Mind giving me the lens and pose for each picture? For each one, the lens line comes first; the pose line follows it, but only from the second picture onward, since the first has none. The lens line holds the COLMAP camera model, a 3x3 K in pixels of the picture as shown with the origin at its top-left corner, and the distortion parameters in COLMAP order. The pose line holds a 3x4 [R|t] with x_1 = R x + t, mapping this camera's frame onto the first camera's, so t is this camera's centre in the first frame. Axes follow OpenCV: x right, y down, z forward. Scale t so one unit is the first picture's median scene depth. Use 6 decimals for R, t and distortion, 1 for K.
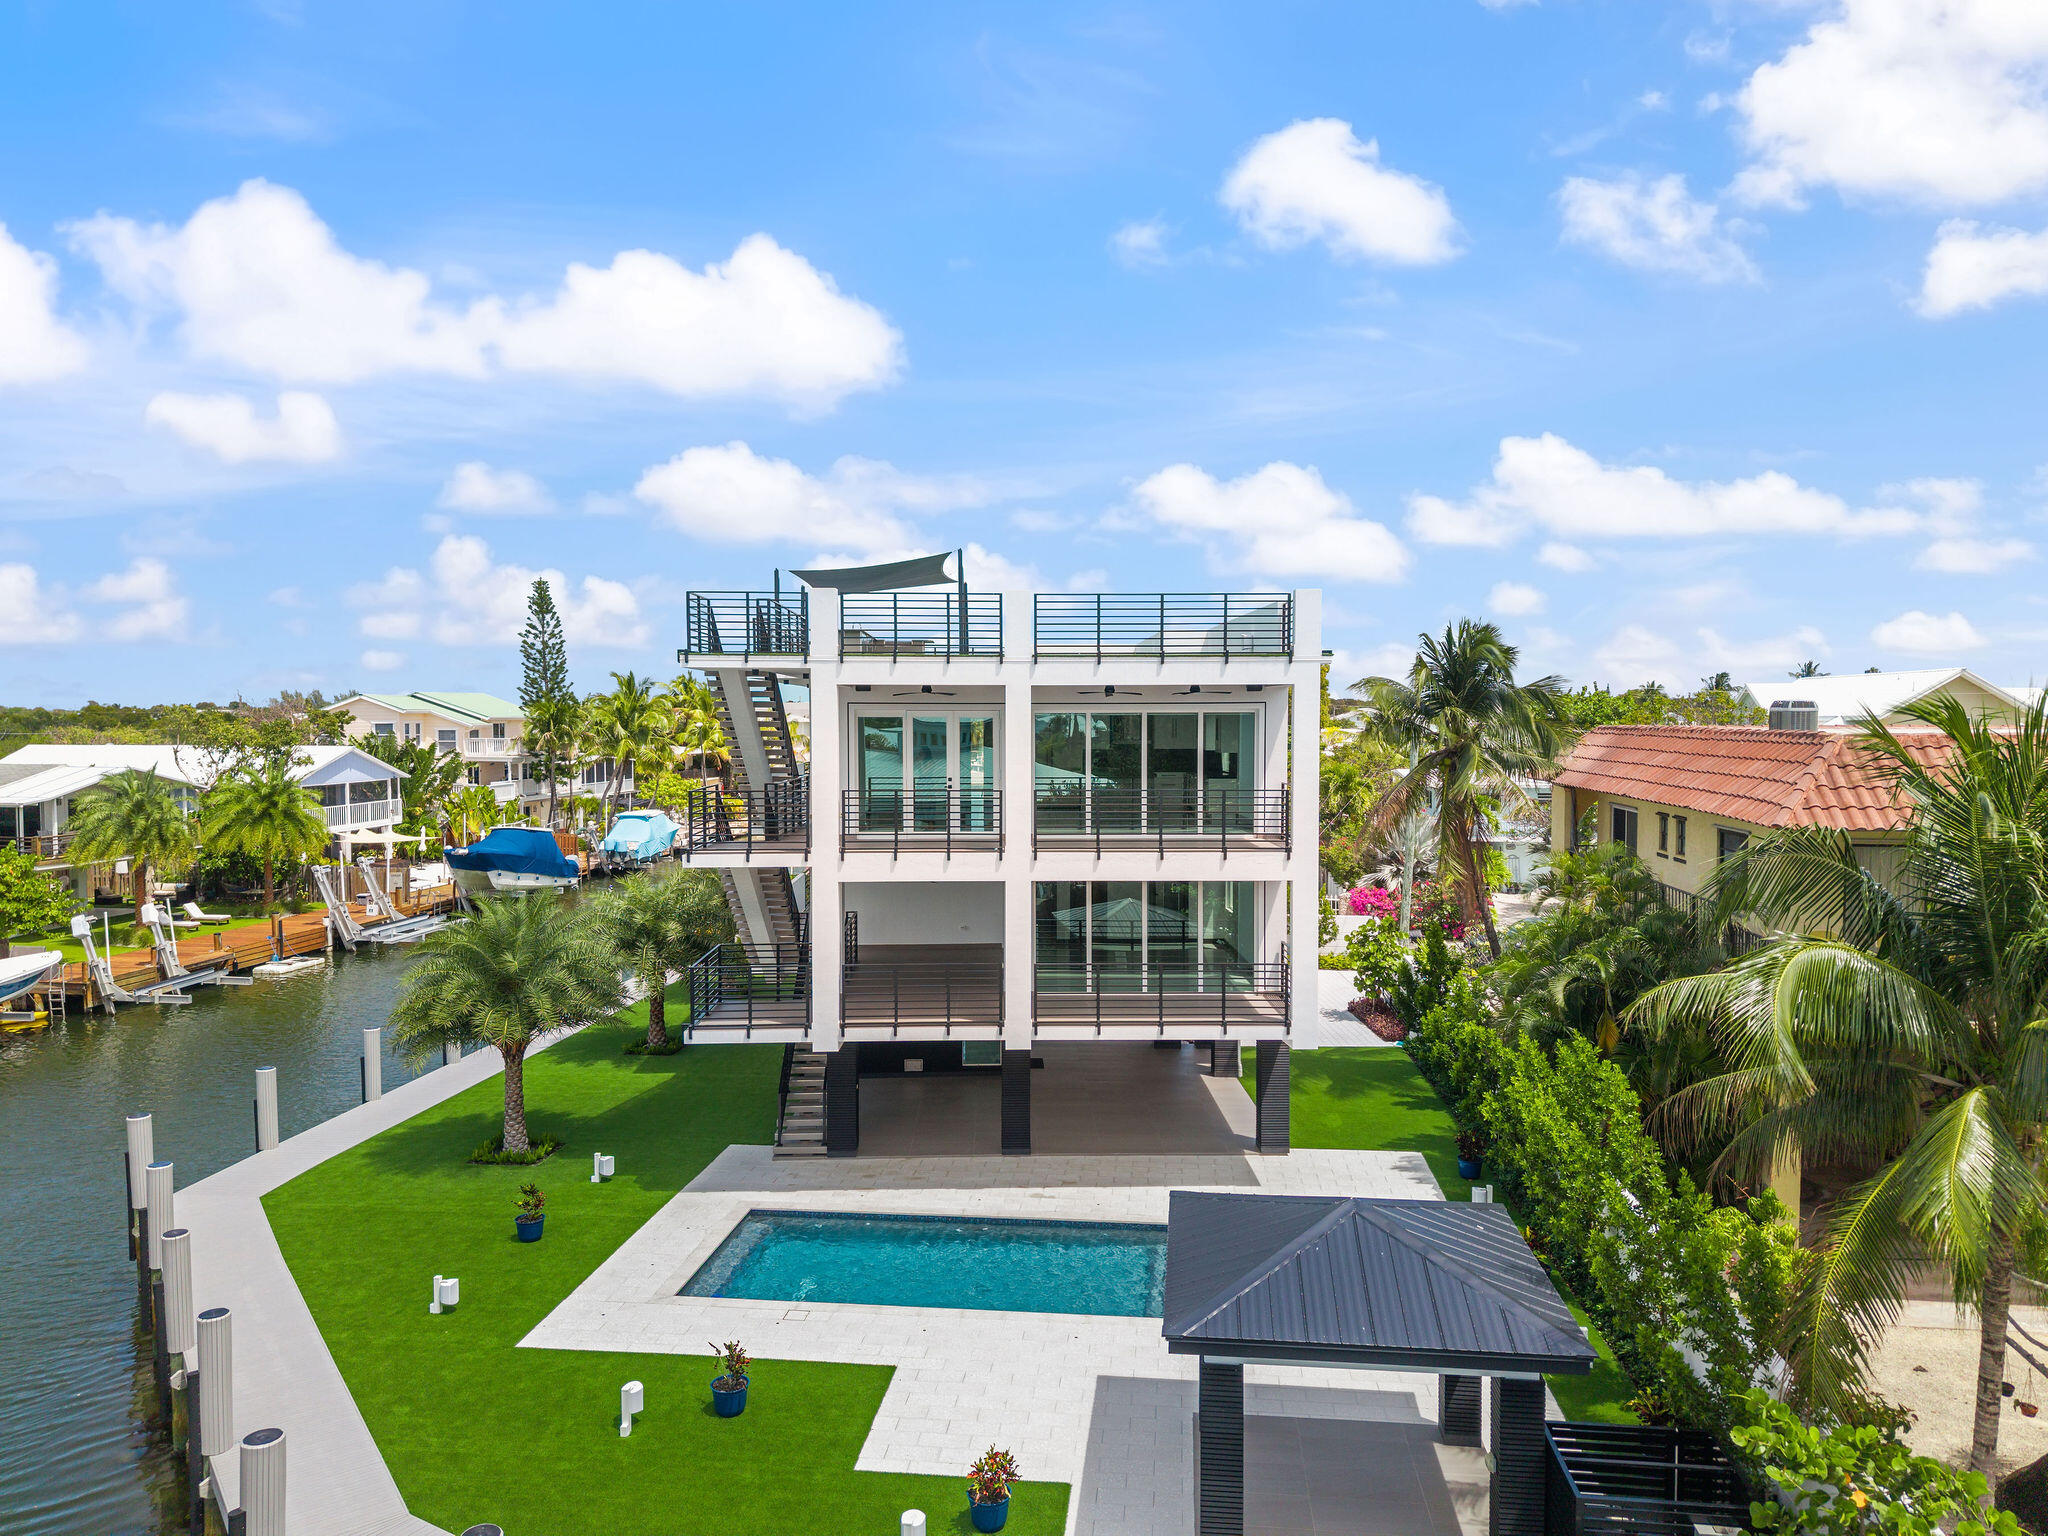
lens RADIAL K [[1388.7, 0, 1024.0], [0, 1388.7, 779.1], [0, 0, 1]] dist [0.000919, -0.003323]
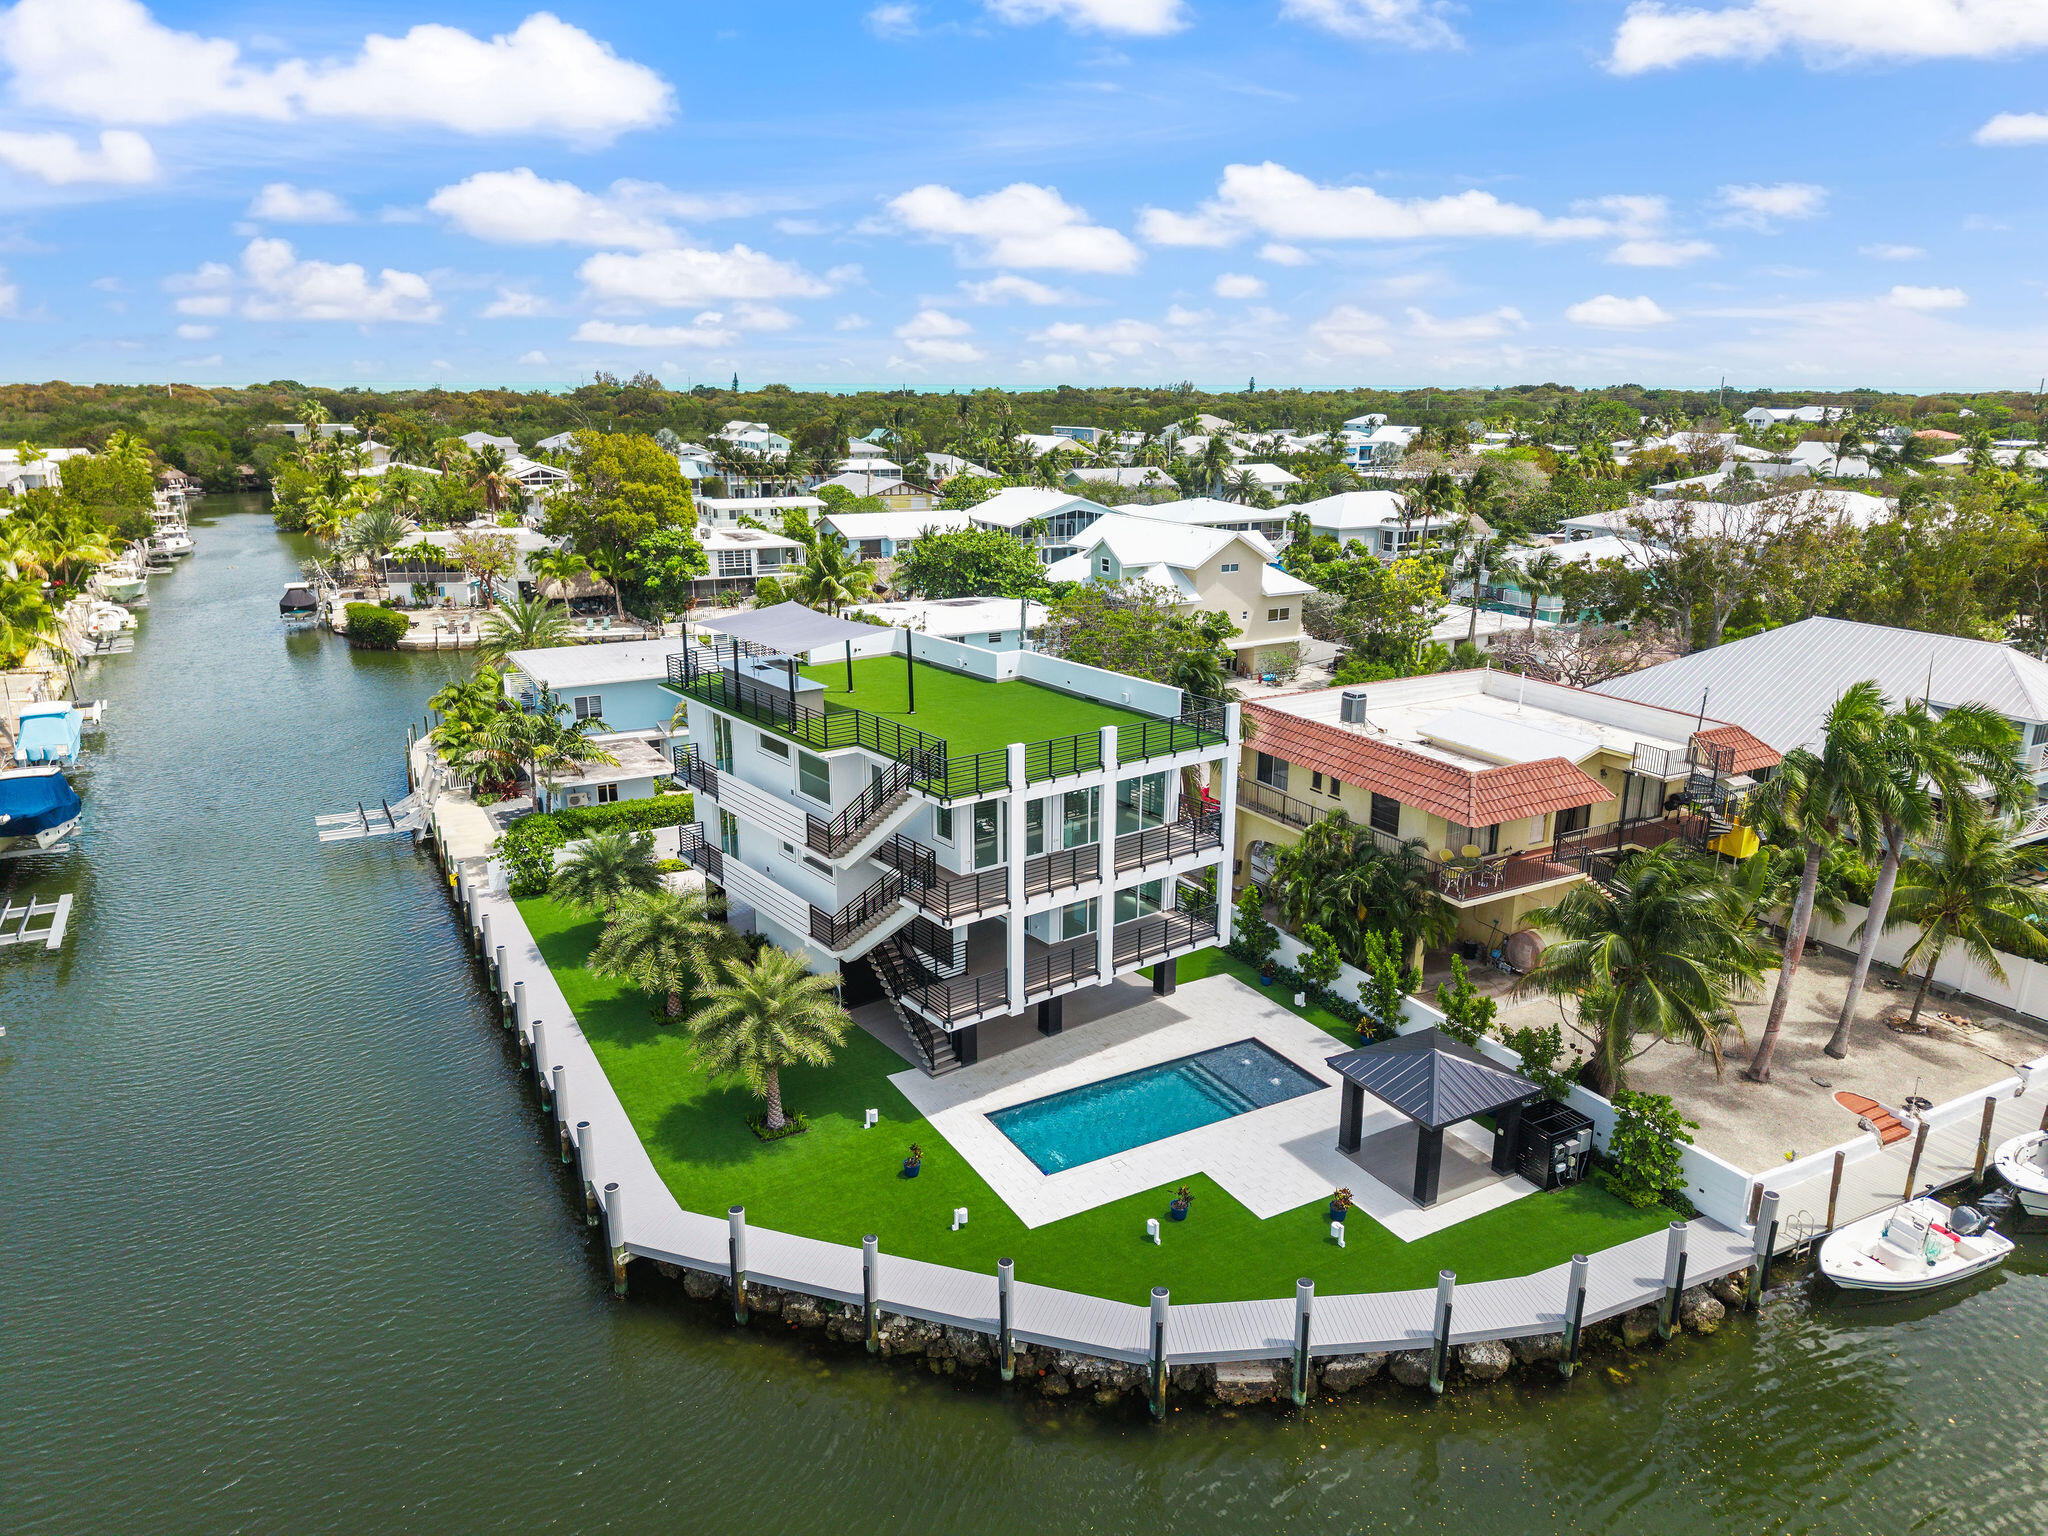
lens RADIAL K [[1378.8, 0, 1017.2], [0, 1378.8, 781.9], [0, 0, 1]] dist [0.005260, -0.001577]
pose [[0.812642, -0.163894, 0.559243, -1.019329], [0.027887, 0.969476, 0.243596, -0.475557], [-0.582096, -0.182361, 0.792407, -0.254924]]
